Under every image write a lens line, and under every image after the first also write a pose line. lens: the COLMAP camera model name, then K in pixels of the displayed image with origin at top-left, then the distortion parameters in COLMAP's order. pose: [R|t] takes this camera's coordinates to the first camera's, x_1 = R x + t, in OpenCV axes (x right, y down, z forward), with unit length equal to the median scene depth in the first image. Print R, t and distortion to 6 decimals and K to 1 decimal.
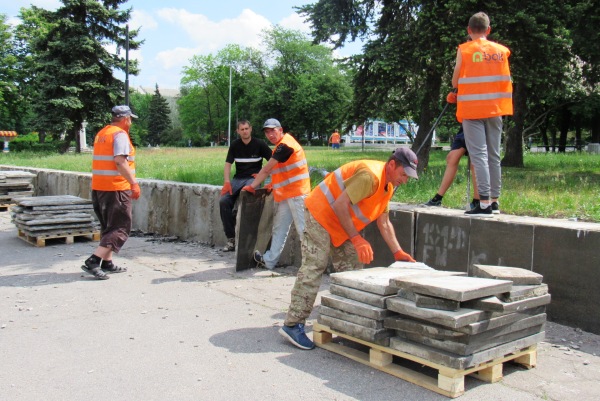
lens RADIAL K [[636.6, 0, 303.9], [0, 636.6, 166.7], [0, 0, 1]] dist [-0.011378, 0.000000]
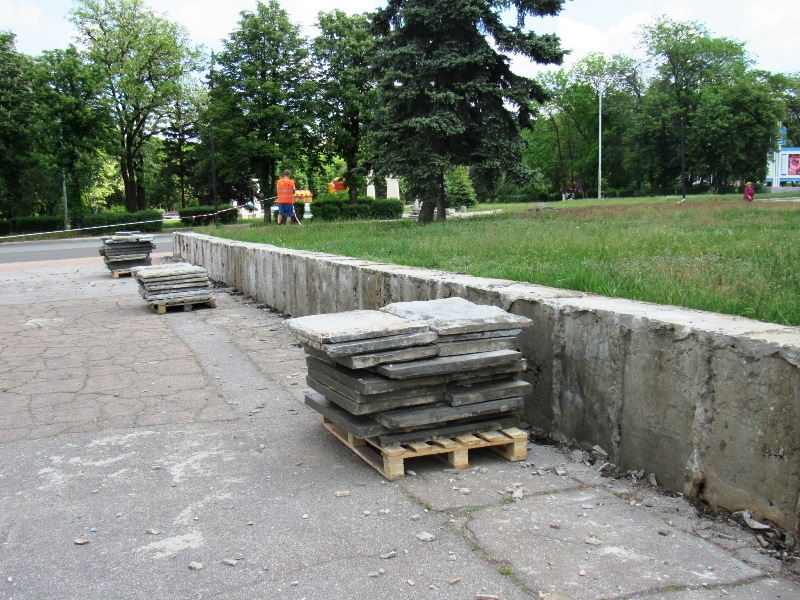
lens RADIAL K [[810.2, 0, 400.2], [0, 810.2, 300.8], [0, 0, 1]] dist [0.009847, 0.000000]
pose [[0.951377, 0.002740, -0.308016, -0.079571], [0.025203, 0.995915, 0.086704, -0.005904], [0.306995, -0.090251, 0.947422, 0.141213]]
